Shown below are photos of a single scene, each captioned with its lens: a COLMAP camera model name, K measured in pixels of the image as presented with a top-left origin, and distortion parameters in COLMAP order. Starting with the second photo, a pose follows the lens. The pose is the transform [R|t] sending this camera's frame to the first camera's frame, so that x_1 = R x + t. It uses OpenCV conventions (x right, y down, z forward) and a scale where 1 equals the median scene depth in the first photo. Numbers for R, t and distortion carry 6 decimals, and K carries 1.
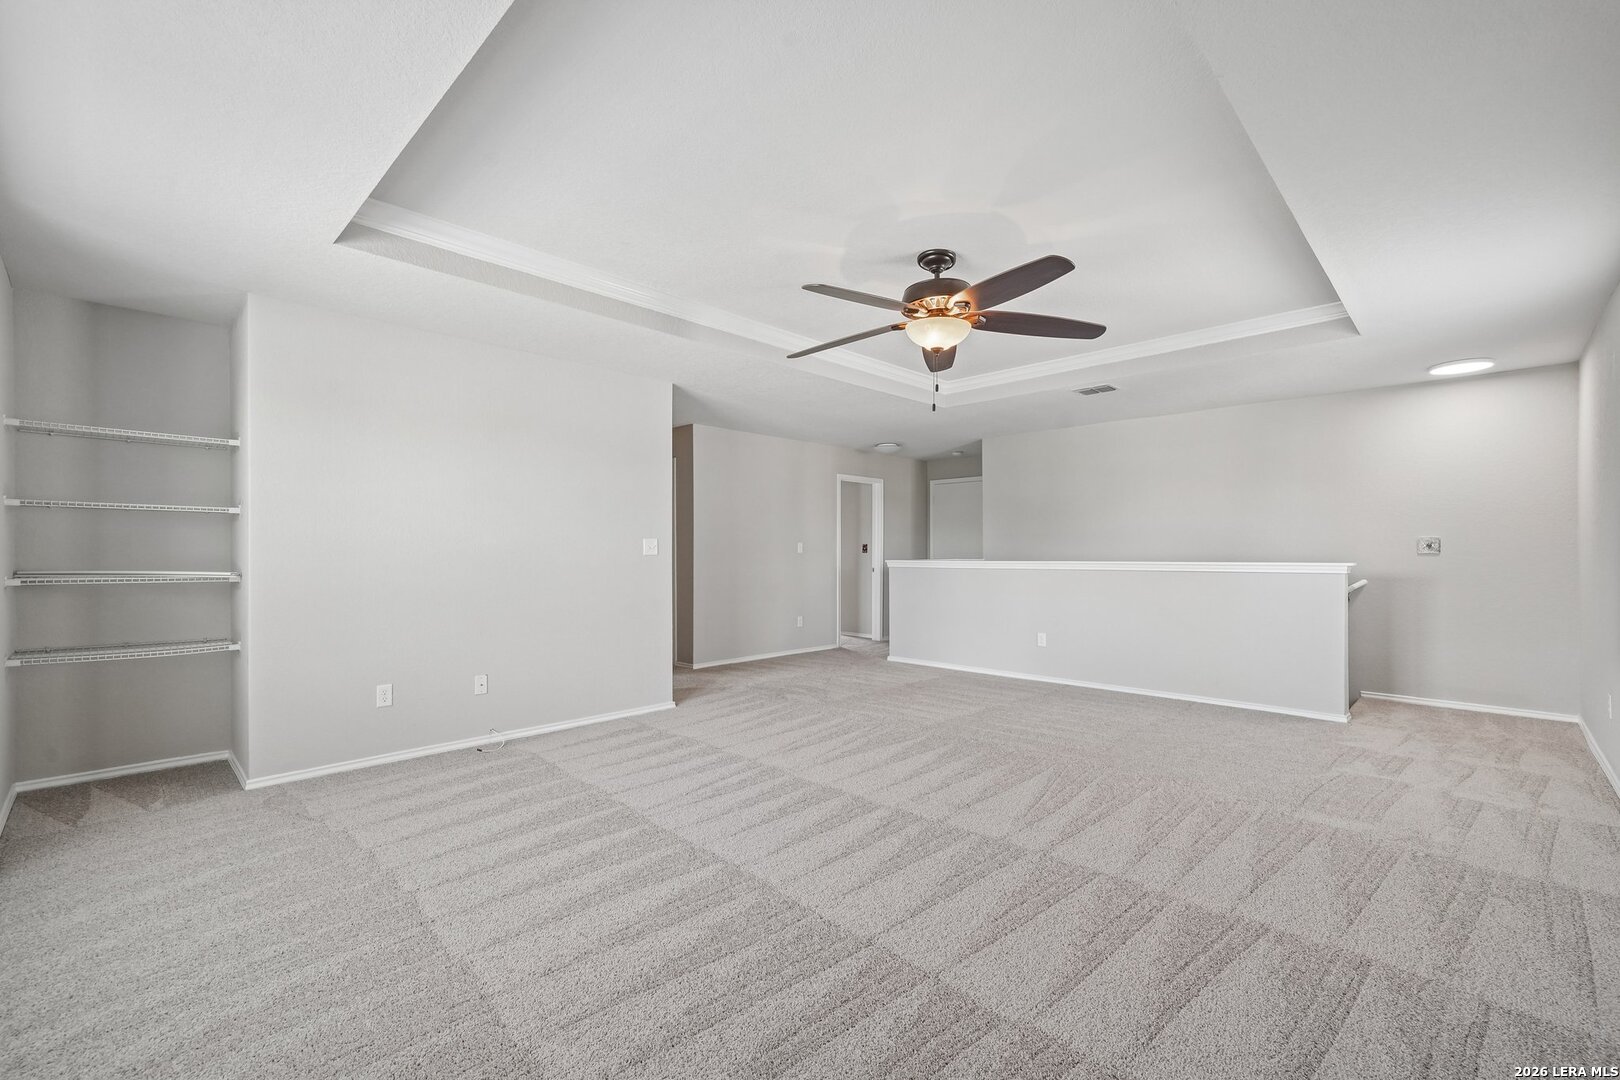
lens RADIAL K [[691.3, 0, 796.3], [0, 691.3, 554.3], [0, 0, 1]] dist [-0.000542, 0.000295]
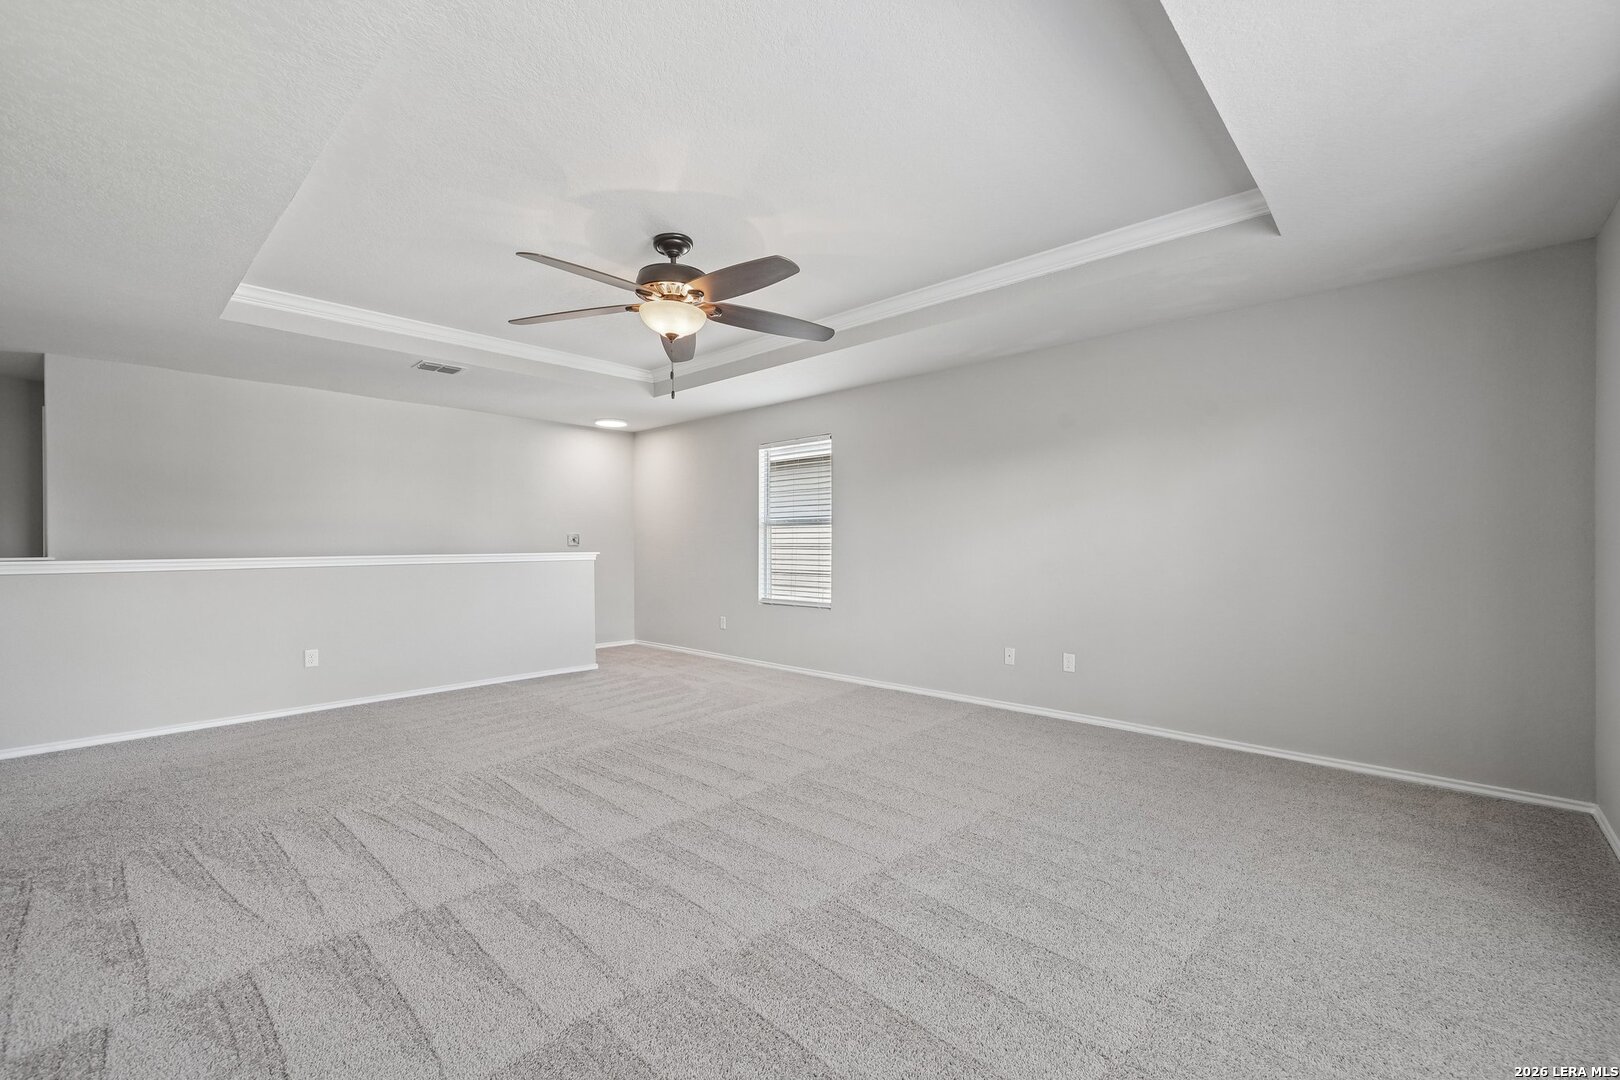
lens RADIAL K [[686.8, 0, 810.0], [0, 686.8, 540.0], [0, 0, 1]] dist [0.000391, -0.000064]
pose [[-0.044652, 0.007375, 0.998975, -0.643395], [0.006655, 0.999953, -0.007084, 0.001052], [-0.998980, 0.006332, -0.044699, 0.704434]]
